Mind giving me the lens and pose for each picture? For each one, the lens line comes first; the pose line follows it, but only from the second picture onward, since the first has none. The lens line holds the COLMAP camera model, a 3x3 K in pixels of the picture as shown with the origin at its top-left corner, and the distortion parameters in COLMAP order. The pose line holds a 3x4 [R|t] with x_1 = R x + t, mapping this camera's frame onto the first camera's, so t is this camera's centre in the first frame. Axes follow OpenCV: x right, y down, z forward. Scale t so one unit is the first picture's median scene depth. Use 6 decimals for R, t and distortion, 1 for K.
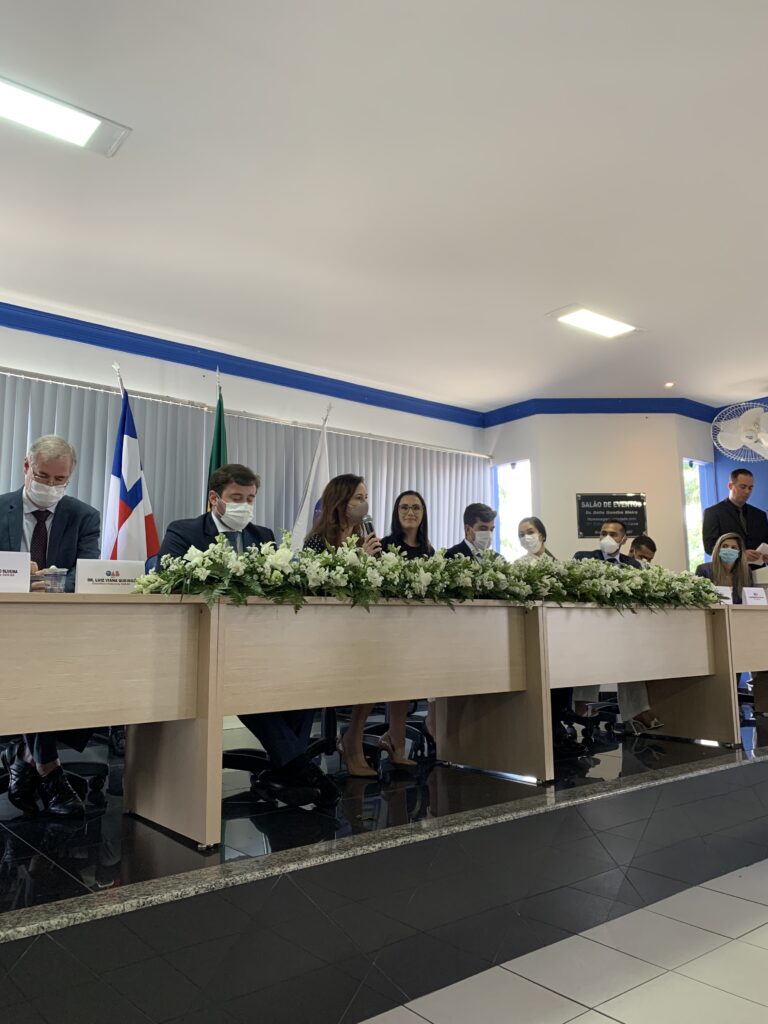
lens RADIAL K [[782.3, 0, 383.1], [0, 782.3, 507.9], [0, 0, 1]] dist [0.078918, -0.075519]
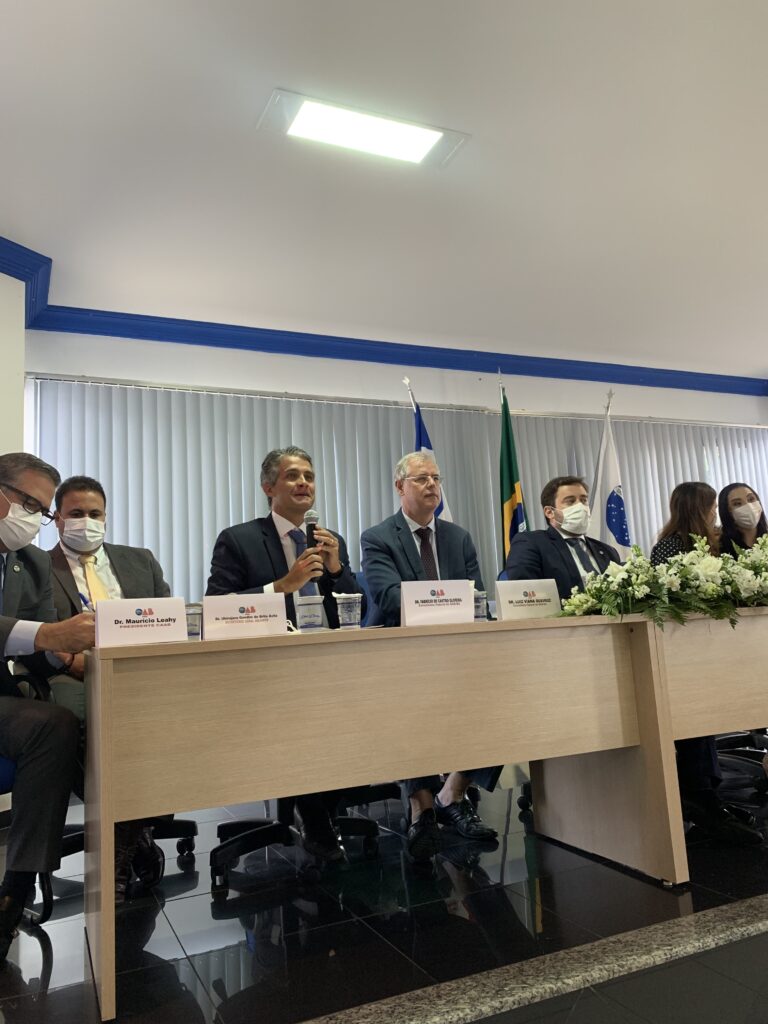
lens RADIAL K [[780.5, 0, 383.2], [0, 780.5, 508.4], [0, 0, 1]] dist [0.062964, -0.071933]
pose [[0.968617, -0.079776, -0.235408, -0.247600], [0.082401, 0.996598, 0.001318, -0.032977], [0.234502, -0.020675, 0.971896, 0.027382]]
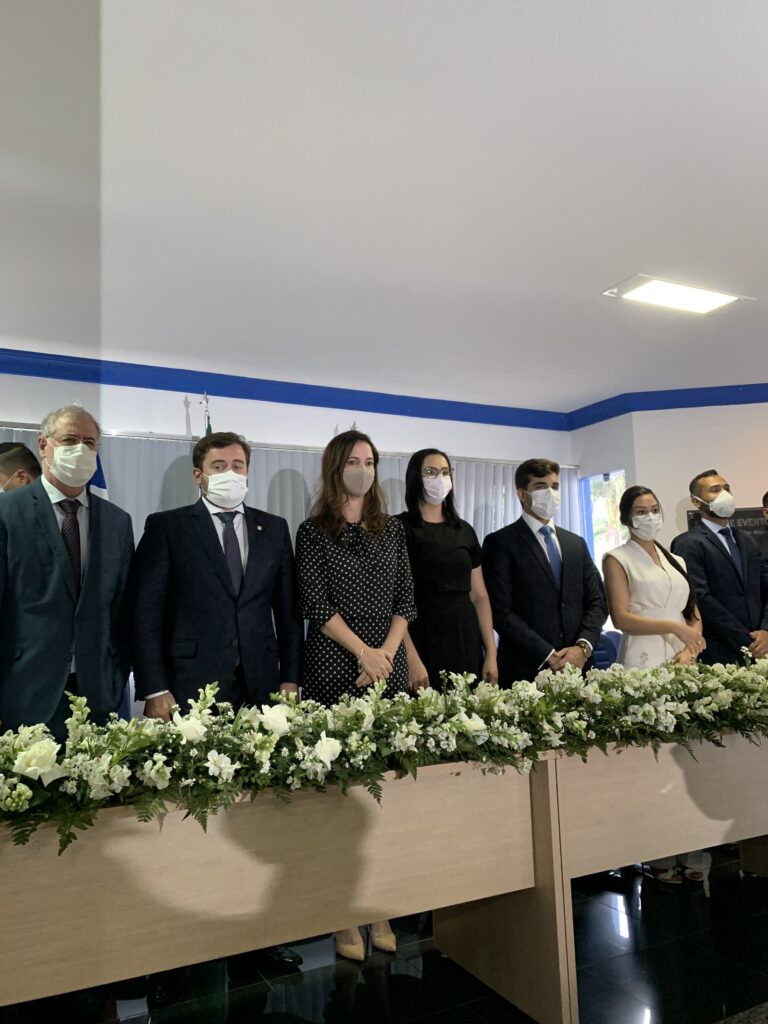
lens RADIAL K [[776.1, 0, 384.0], [0, 776.1, 512.0], [0, 0, 1]] dist [0.081897, -0.151054]
pose [[0.981239, -0.044239, -0.187653, 0.227741], [0.049043, 0.998575, 0.021034, -0.112675], [0.186455, -0.029842, 0.982010, 0.410603]]
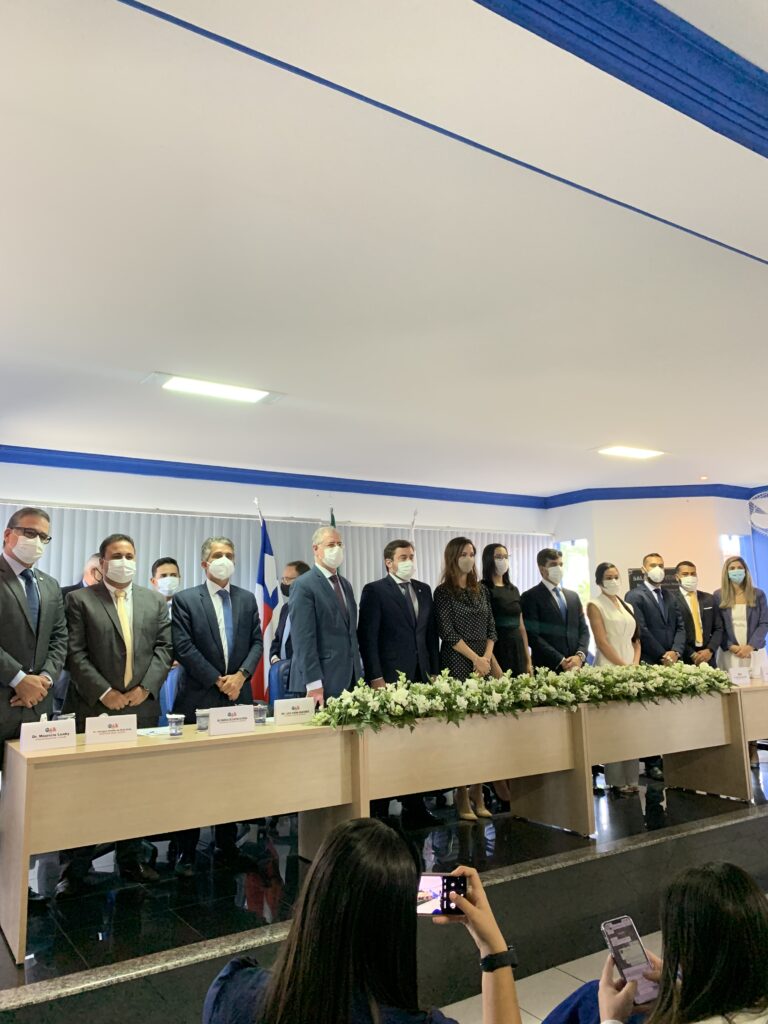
lens RADIAL K [[780.5, 0, 383.2], [0, 780.5, 508.4], [0, 0, 1]] dist [0.062964, -0.071933]
pose [[0.994951, -0.031136, -0.095412, -0.005996], [0.030659, 0.999509, -0.006462, -0.262261], [0.095566, 0.003504, 0.995417, -0.472751]]
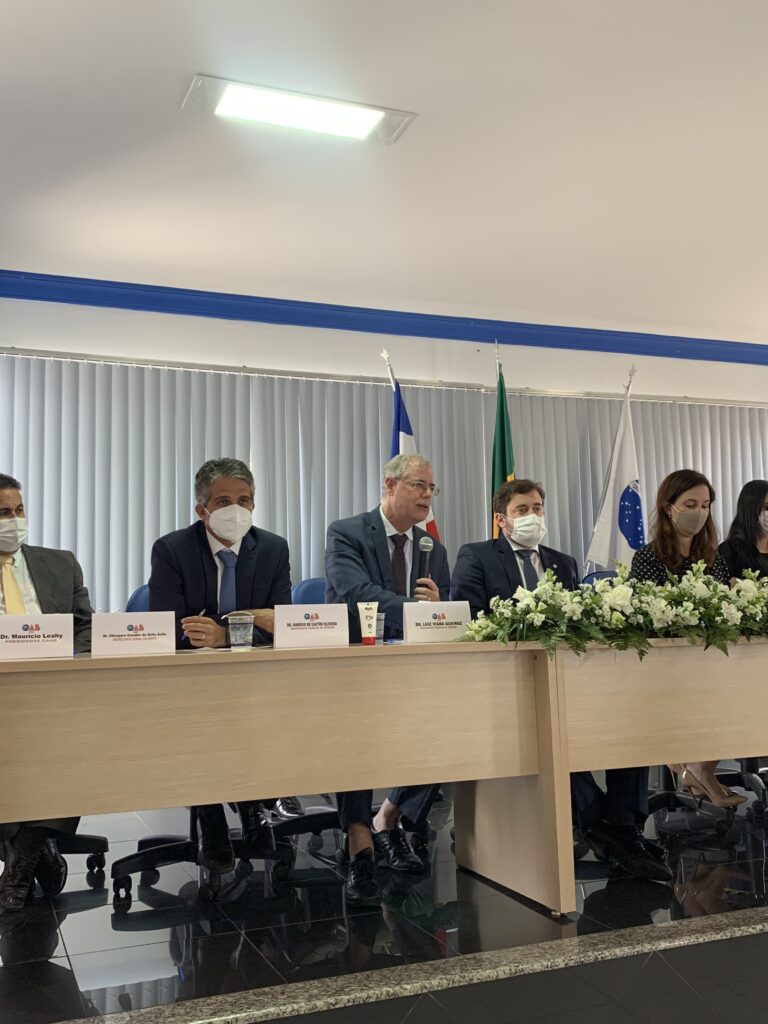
lens RADIAL K [[1002.3, 0, 384.0], [0, 1002.3, 512.0], [0, 0, 1]] dist [0.141086, -0.307236]
pose [[0.958181, -0.044491, -0.282684, -0.053303], [0.057205, 0.997681, 0.036878, -0.078341], [0.280387, -0.051506, 0.958504, -0.138009]]
